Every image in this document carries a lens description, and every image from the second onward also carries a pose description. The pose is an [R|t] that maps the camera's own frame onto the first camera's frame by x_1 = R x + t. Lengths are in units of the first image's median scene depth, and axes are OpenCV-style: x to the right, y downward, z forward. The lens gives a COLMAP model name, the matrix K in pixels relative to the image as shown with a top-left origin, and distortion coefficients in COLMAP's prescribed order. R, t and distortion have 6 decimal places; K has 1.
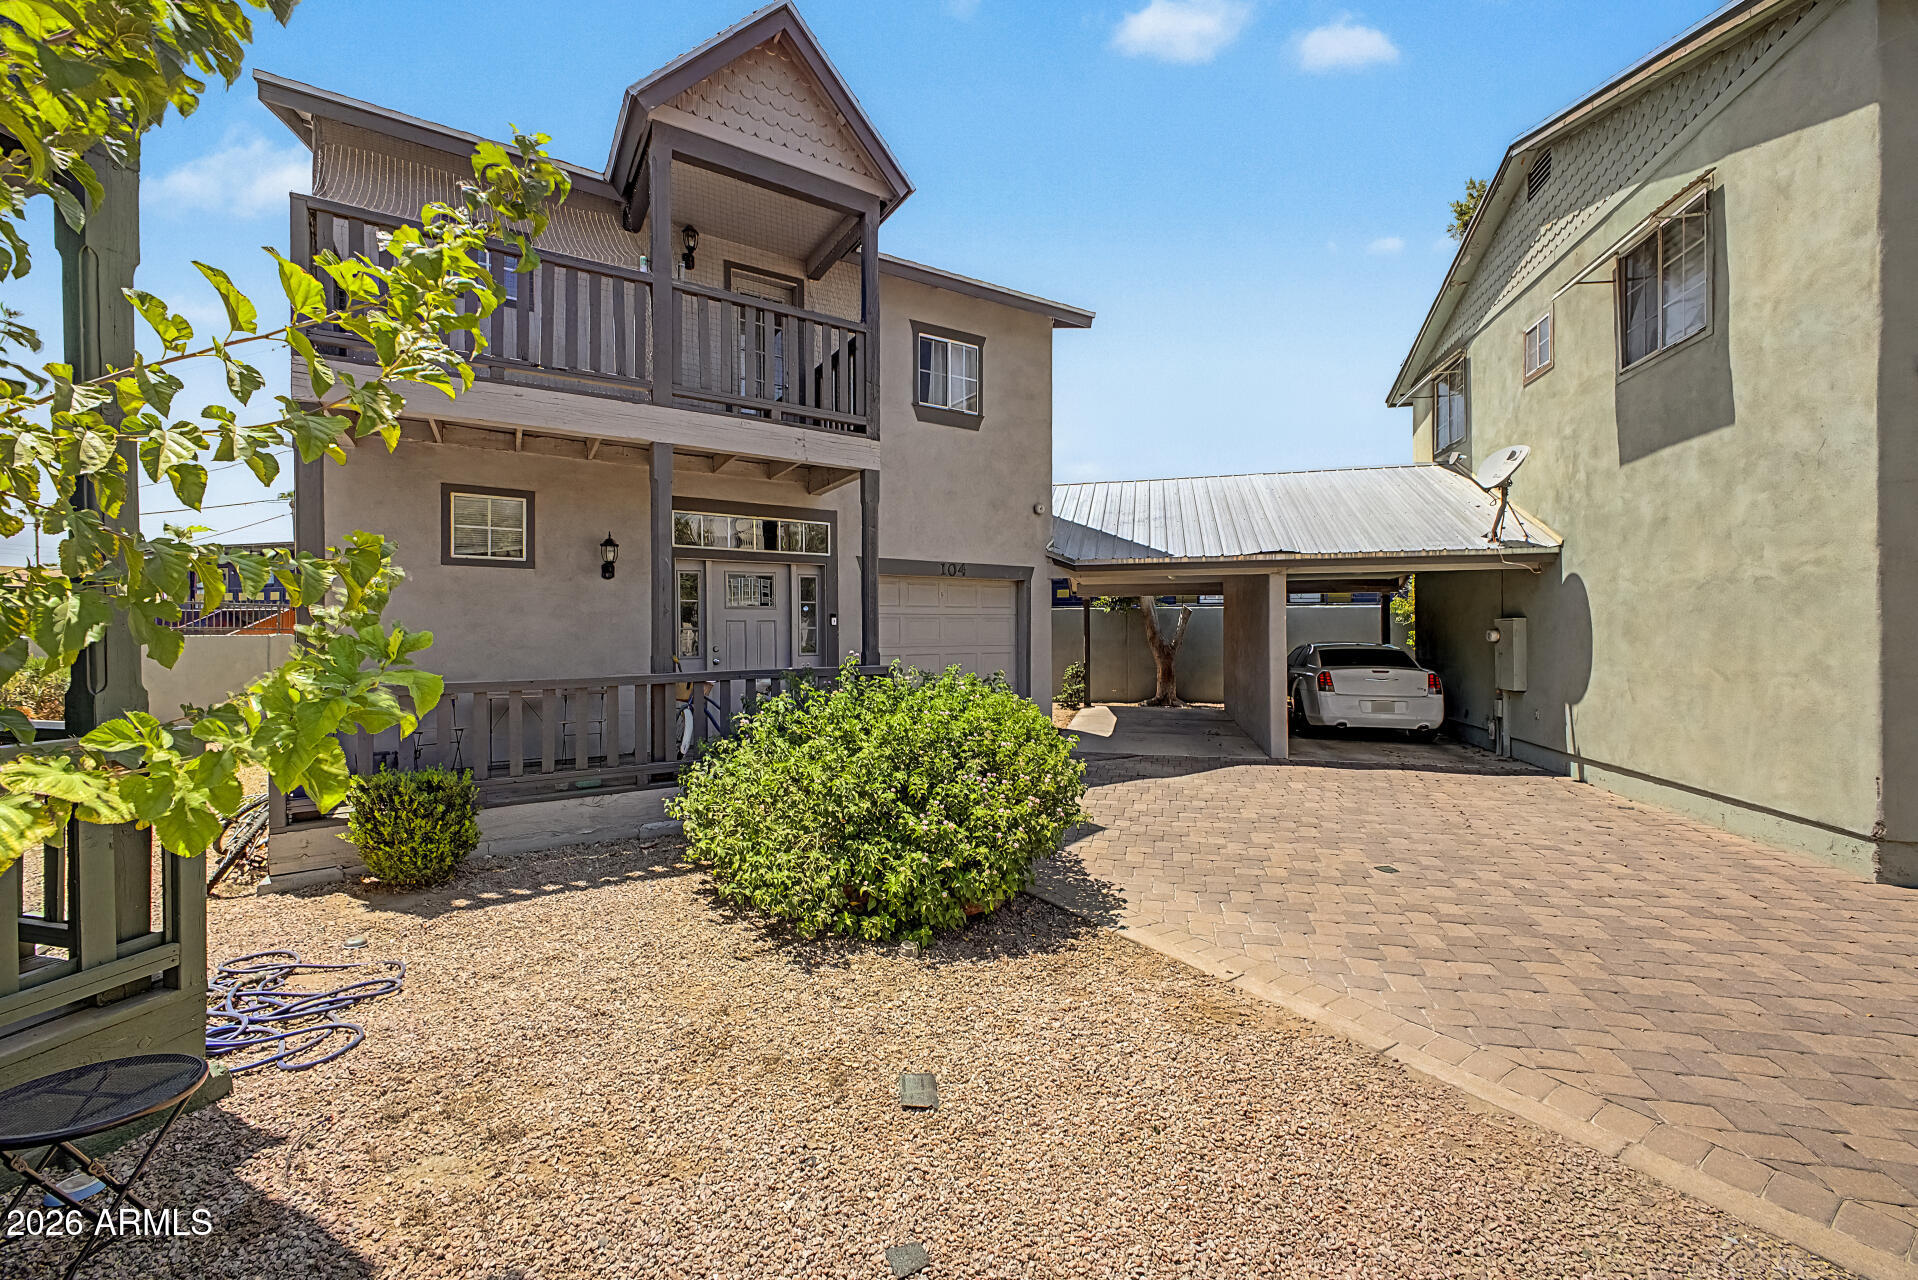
lens RADIAL K [[772.9, 0, 948.3], [0, 772.9, 632.3], [0, 0, 1]] dist [0.023498, -0.008350]
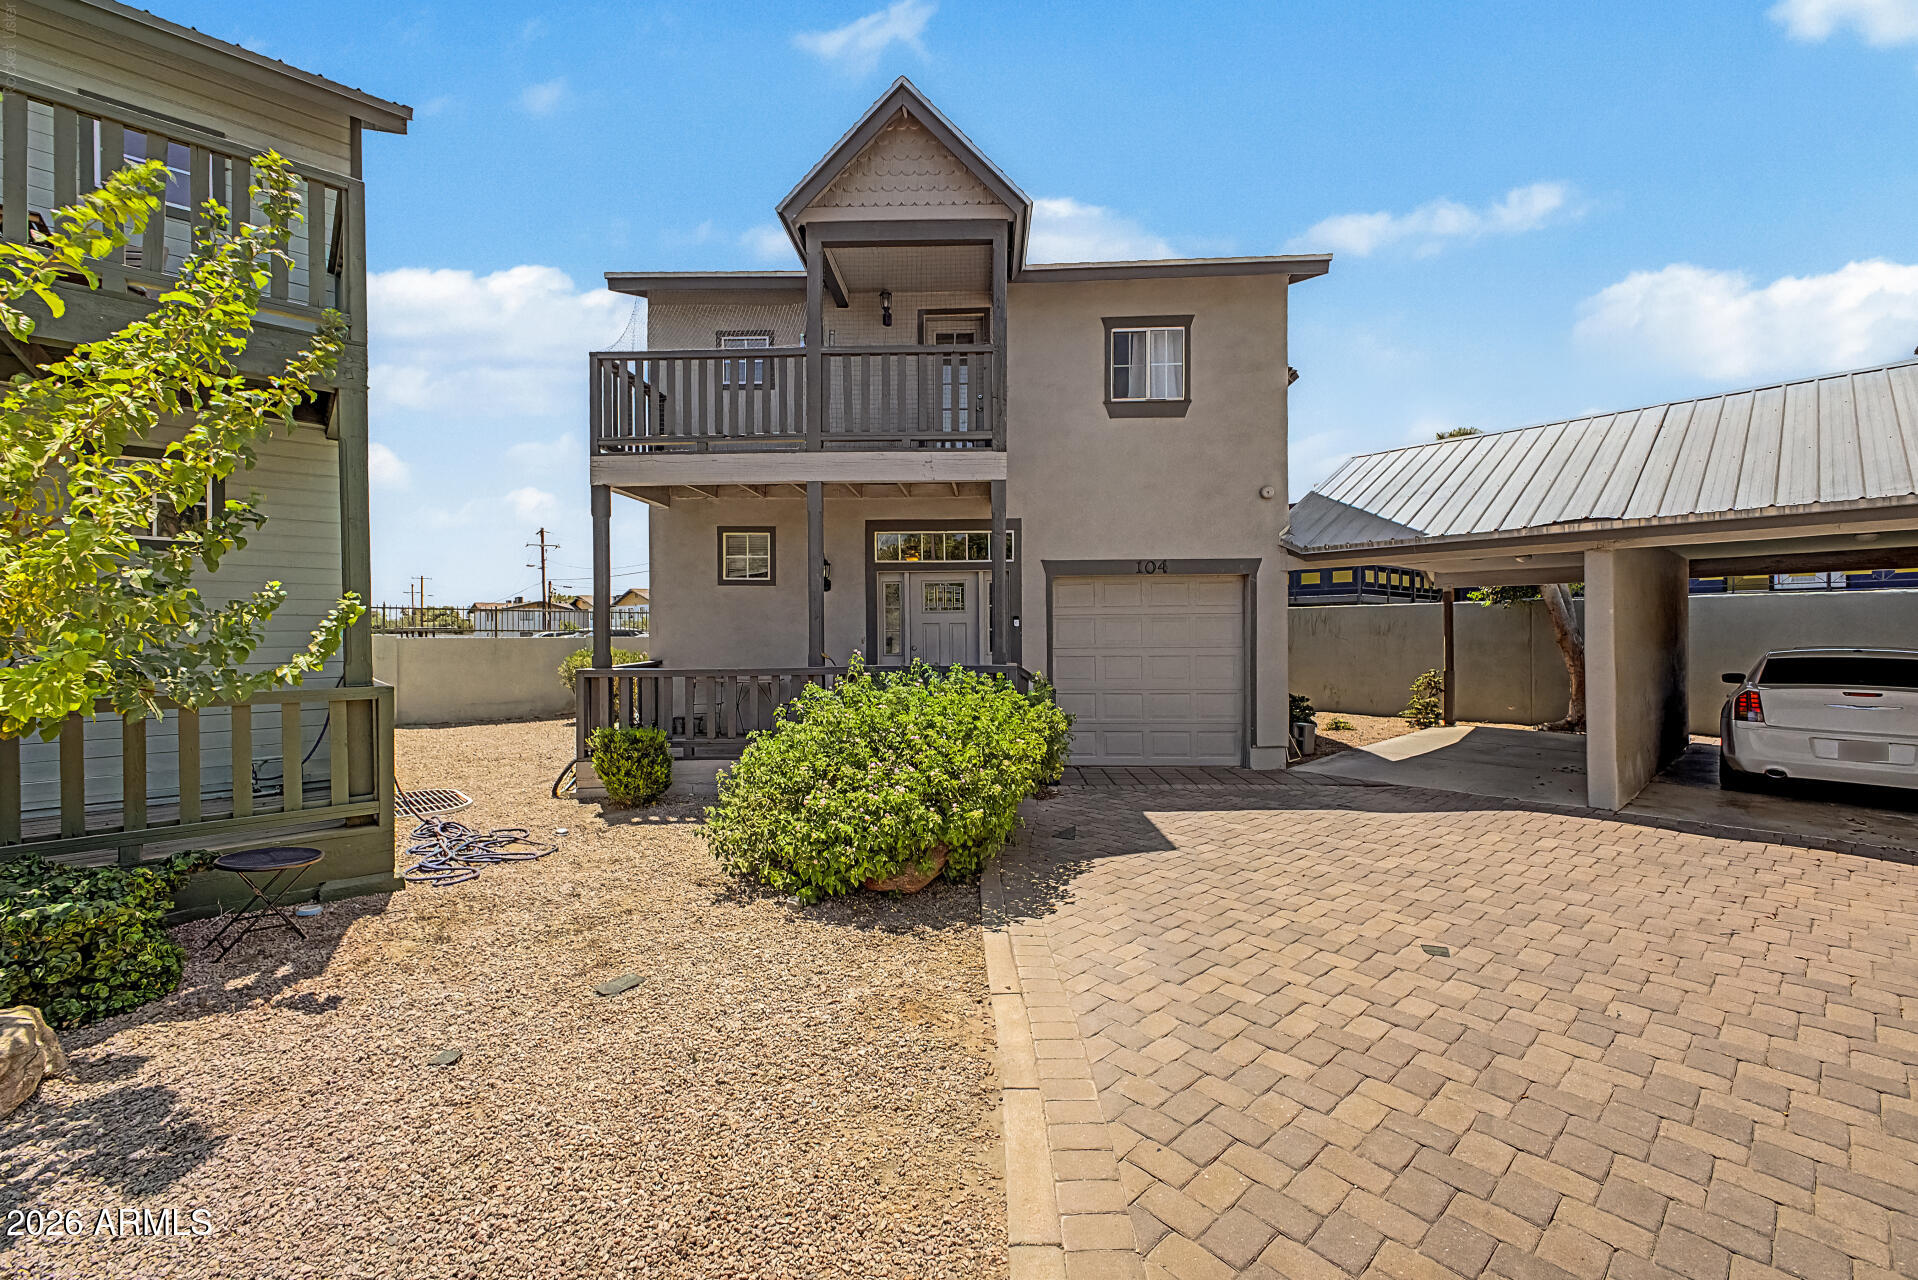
lens RADIAL K [[772.9, 0, 948.3], [0, 772.9, 632.3], [0, 0, 1]] dist [0.023498, -0.008350]
pose [[0.823867, -0.002771, -0.566777, 0.379221], [0.002145, 0.999996, -0.001771, 0.000295], [0.566779, 0.000243, 0.823870, 0.076679]]
